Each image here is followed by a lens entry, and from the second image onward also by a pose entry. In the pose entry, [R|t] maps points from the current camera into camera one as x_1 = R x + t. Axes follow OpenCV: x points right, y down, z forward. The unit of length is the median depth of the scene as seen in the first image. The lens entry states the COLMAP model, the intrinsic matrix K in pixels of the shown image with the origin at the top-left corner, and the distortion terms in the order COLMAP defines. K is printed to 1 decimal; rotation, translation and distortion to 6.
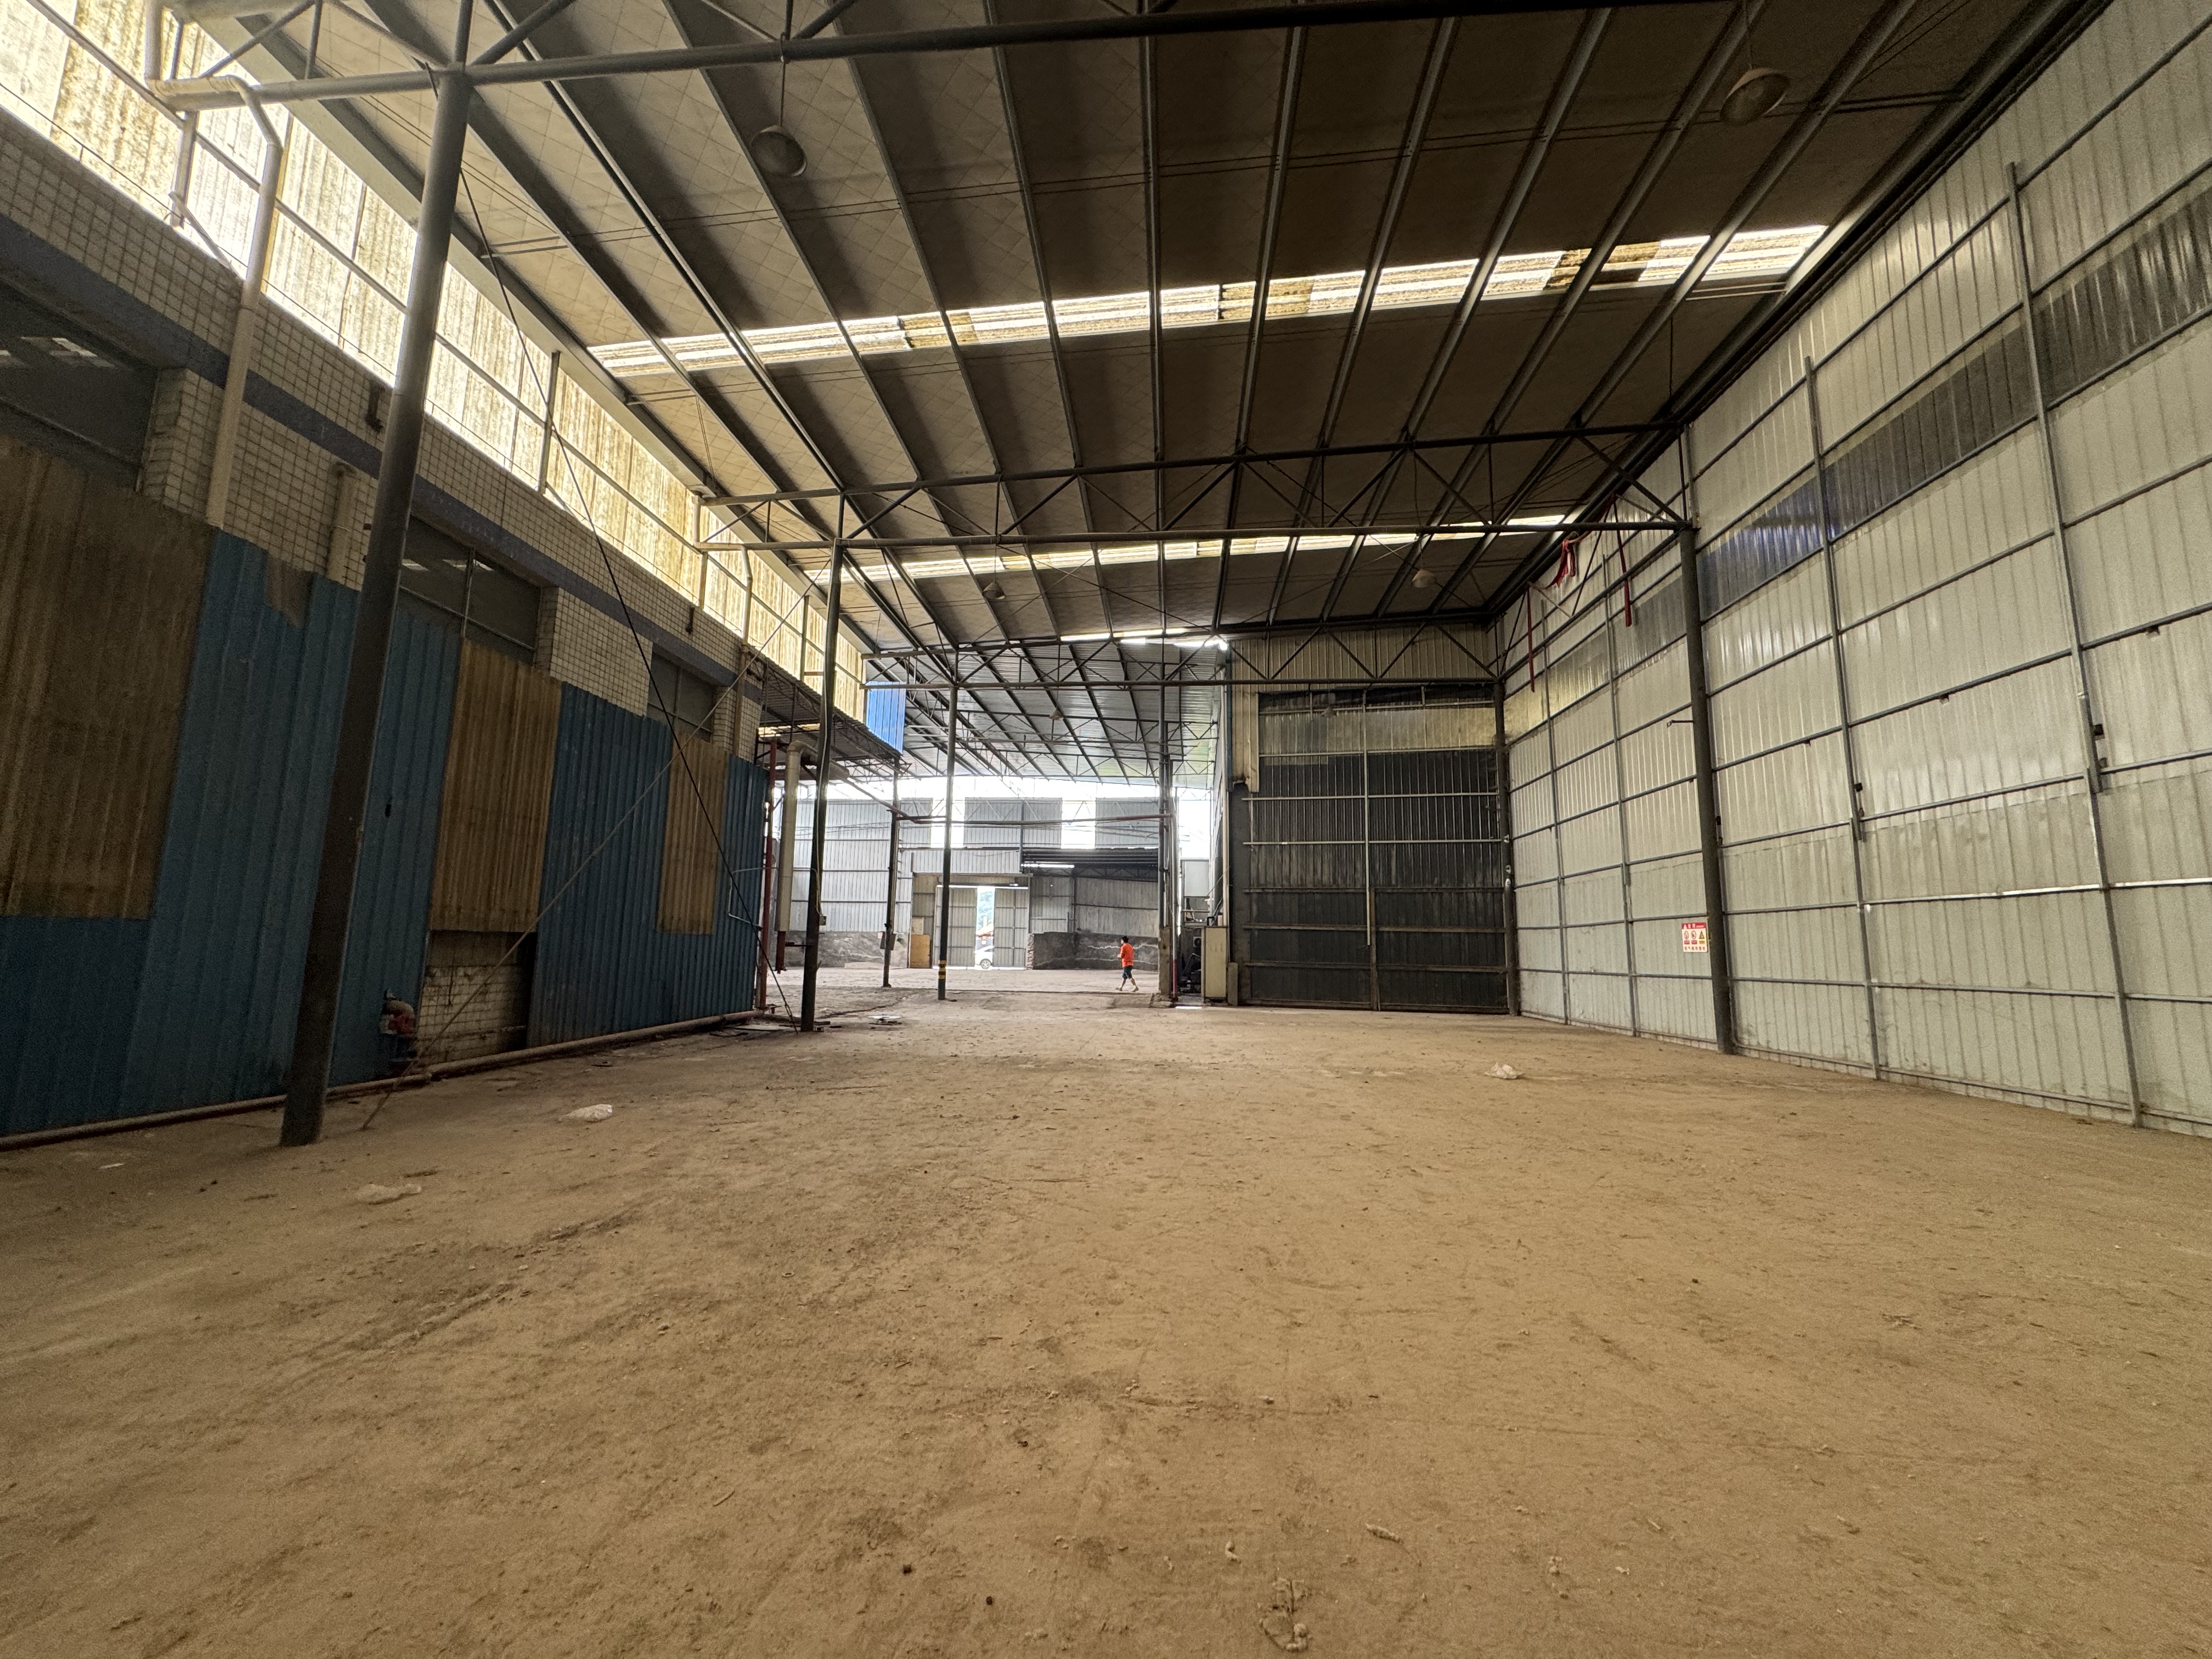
lens RADIAL K [[878.9, 0, 1103.7], [0, 878.9, 834.0], [0, 0, 1]] dist [-0.000150, 0.000021]
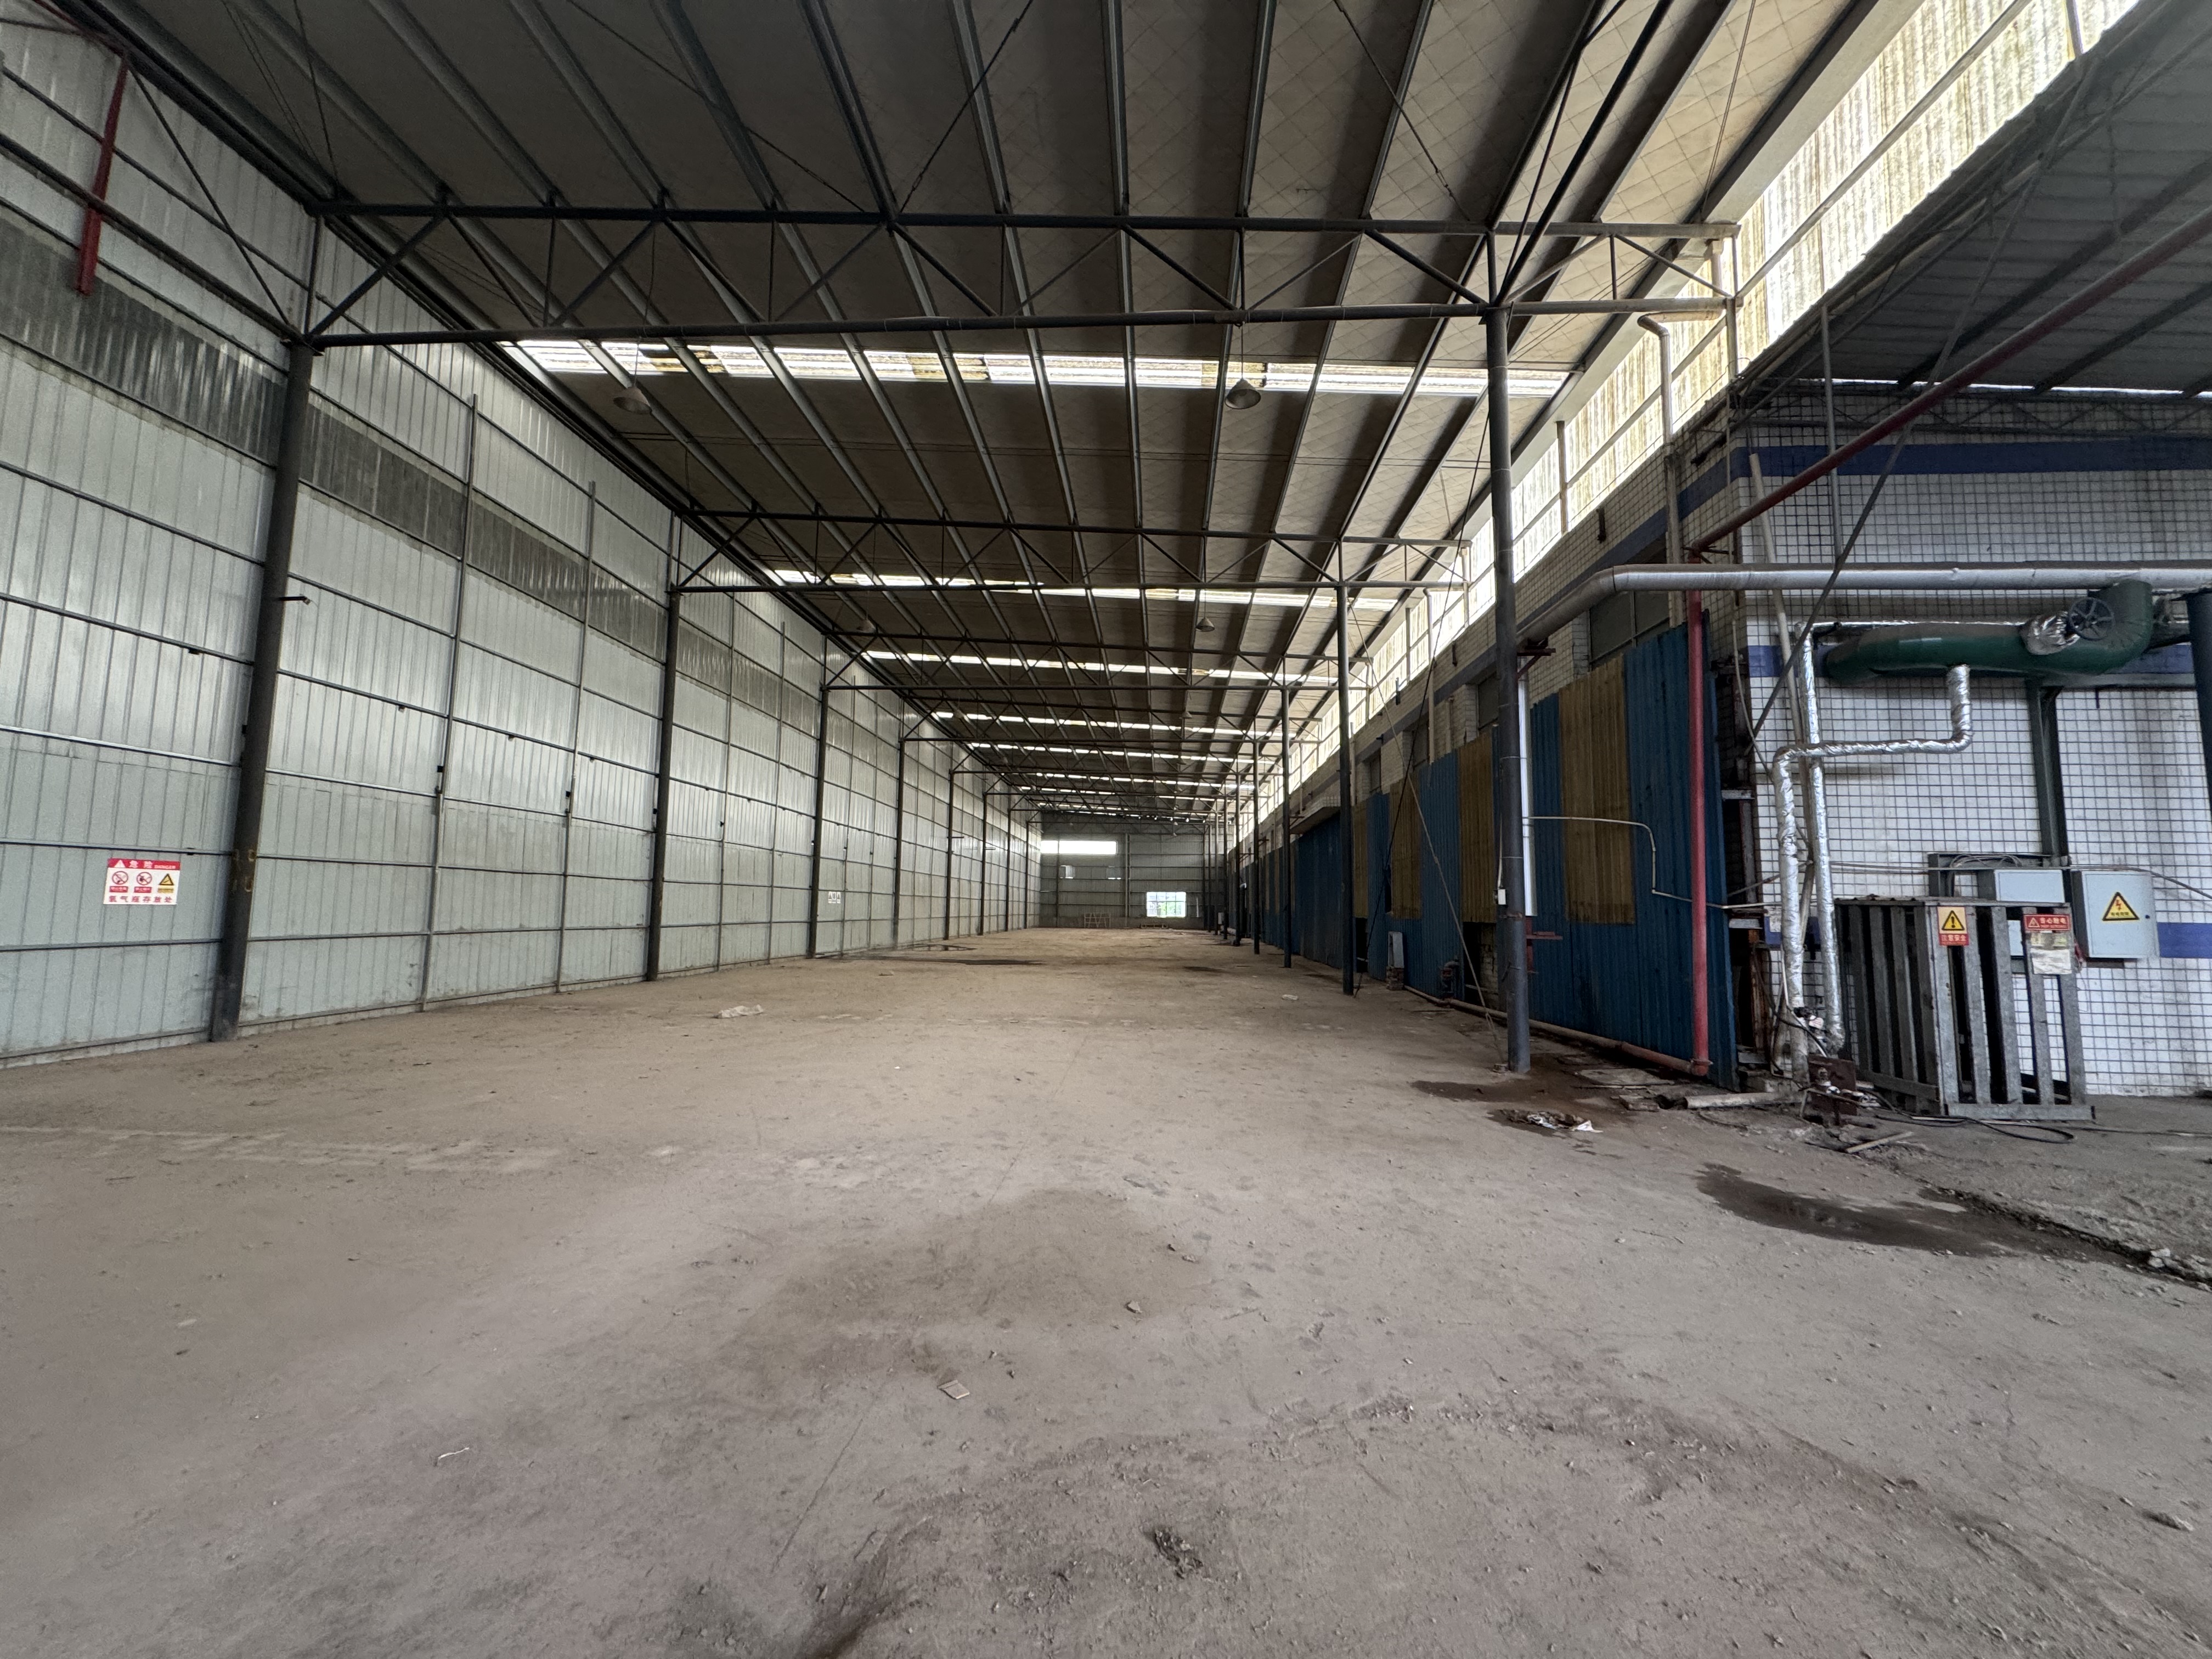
lens RADIAL K [[878.9, 0, 1097.7], [0, 878.9, 821.8], [0, 0, 1]] dist [-0.000150, 0.000021]
pose [[-0.999459, -0.032882, -0.000060, -0.034062], [-0.031996, 0.972938, -0.228839, 0.225776], [0.007583, -0.228713, -0.973464, 1.857102]]
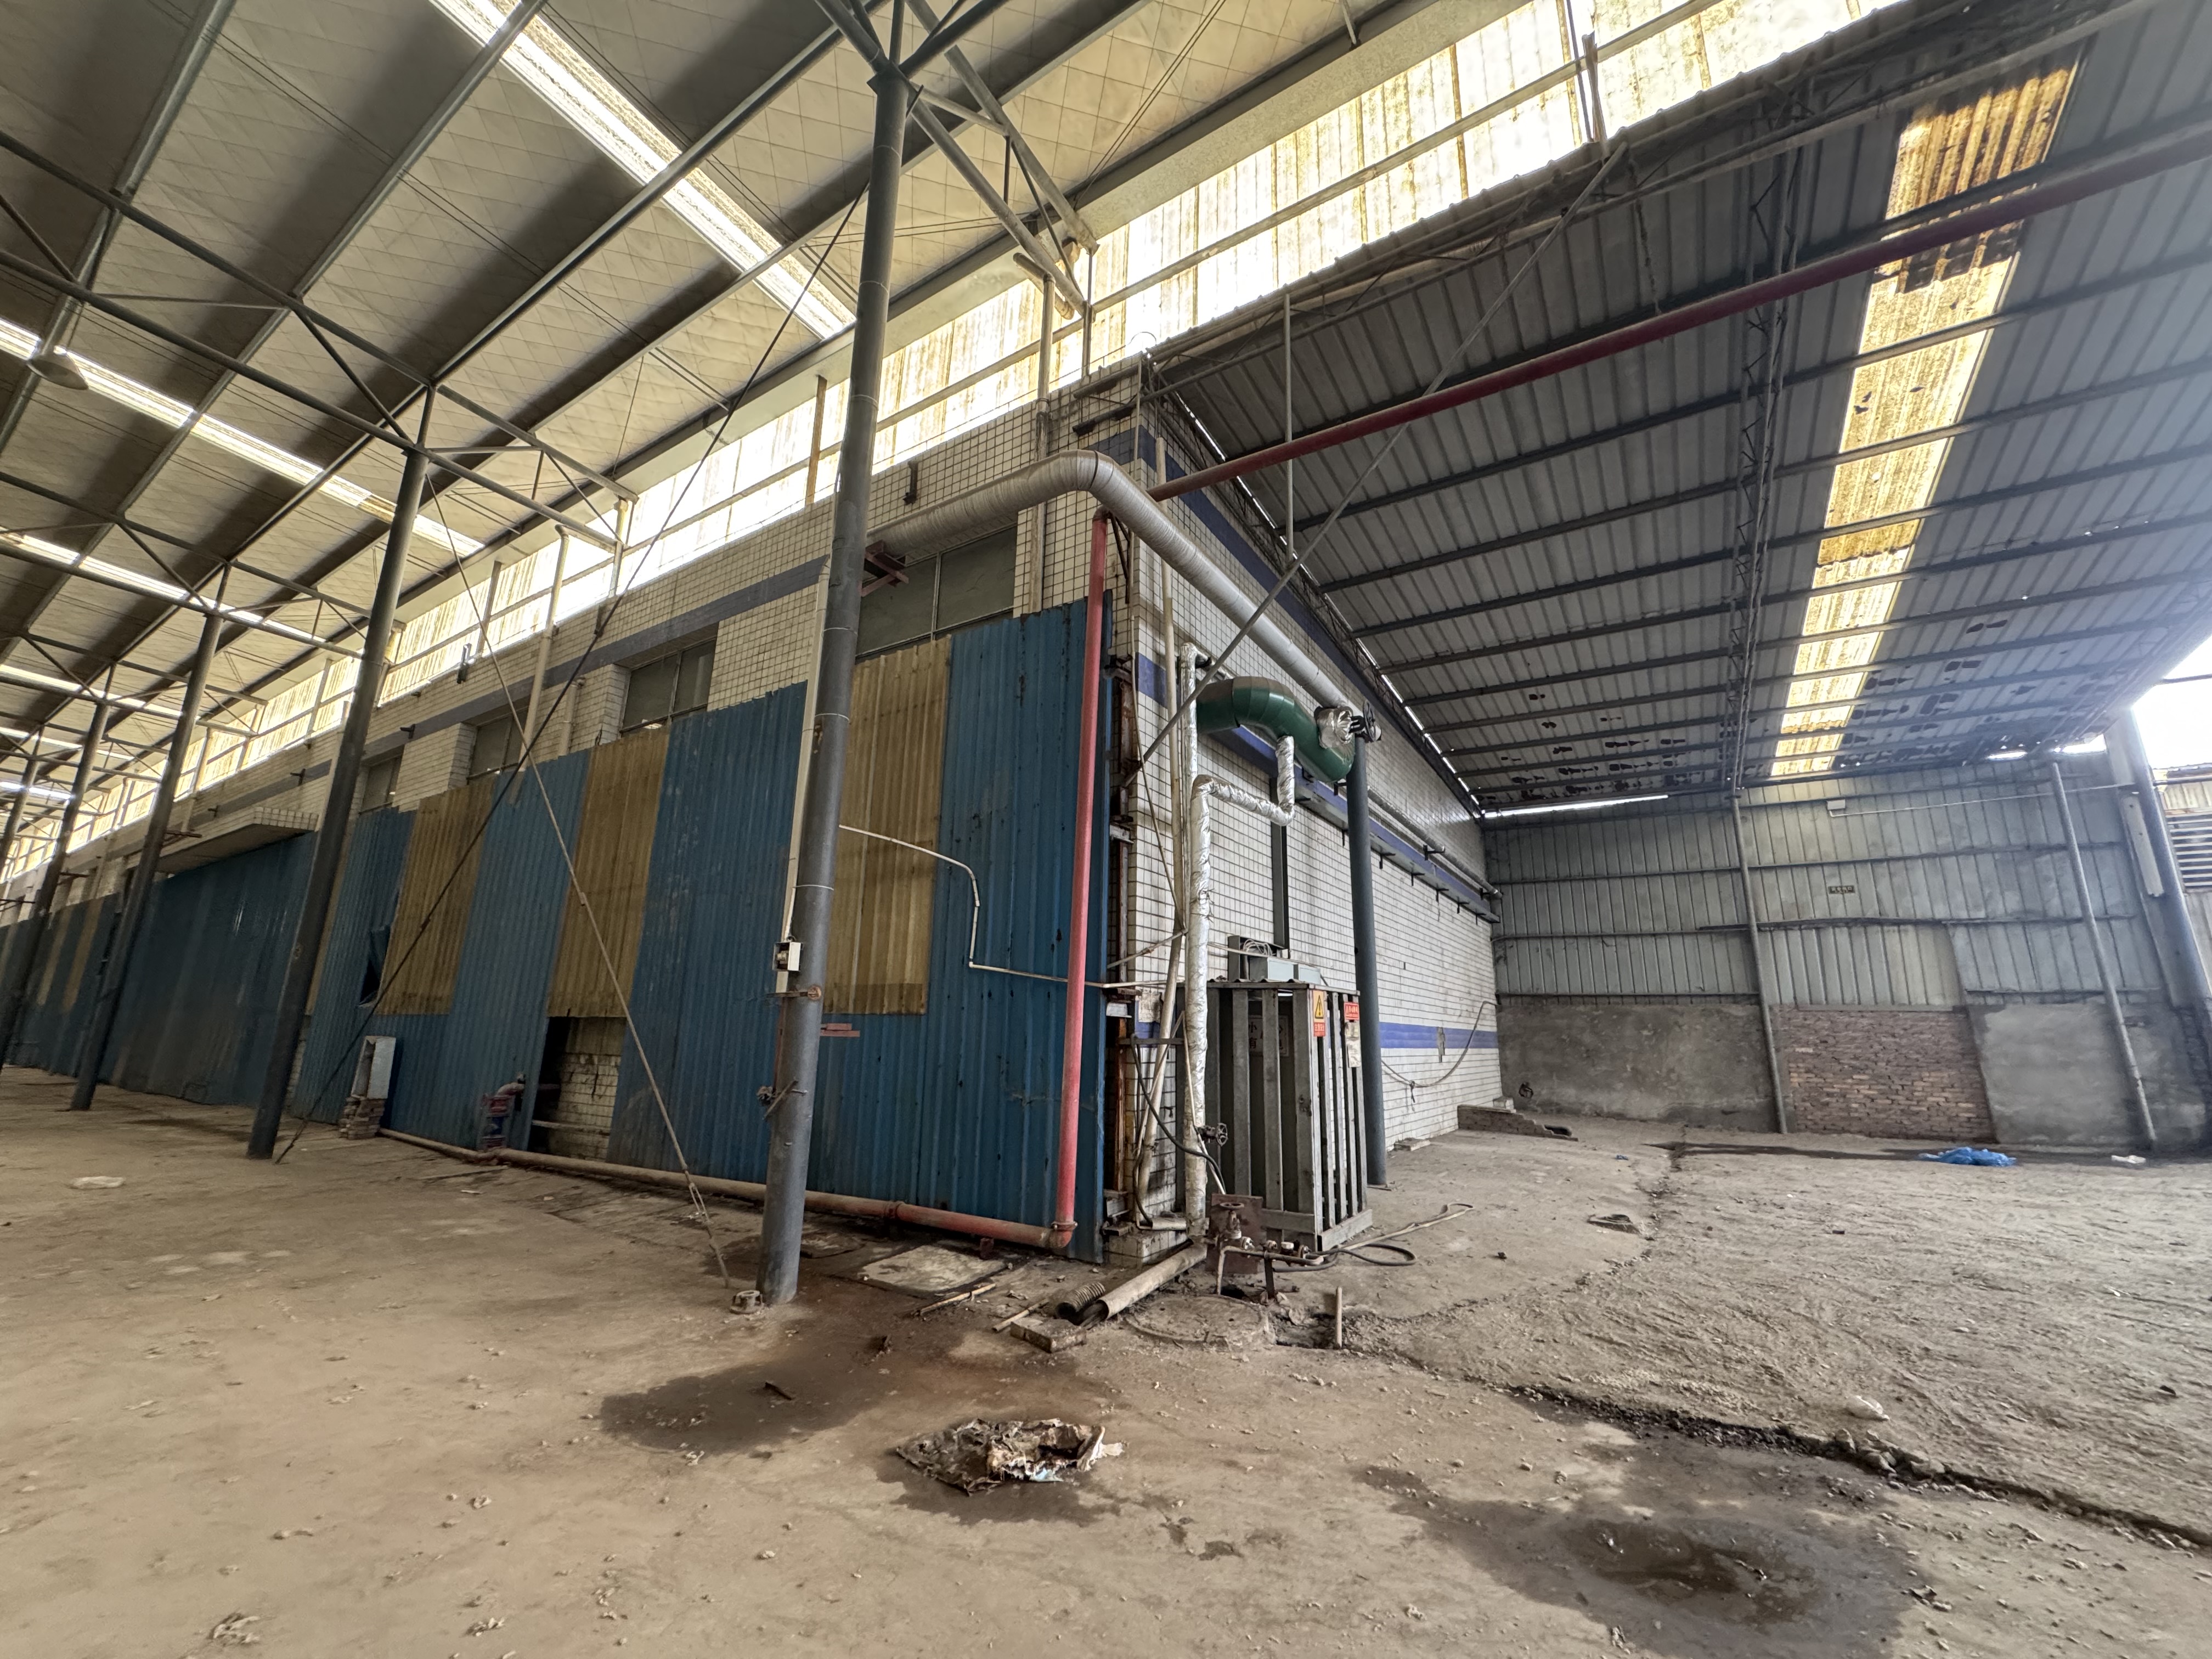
lens RADIAL K [[878.9, 0, 1113.1], [0, 878.9, 827.0], [0, 0, 1]] dist [-0.000150, 0.000021]
pose [[-0.474978, -0.231104, -0.849110, -0.092255], [0.088070, 0.947571, -0.307168, 0.187136], [0.875580, -0.220679, -0.429722, 1.442668]]
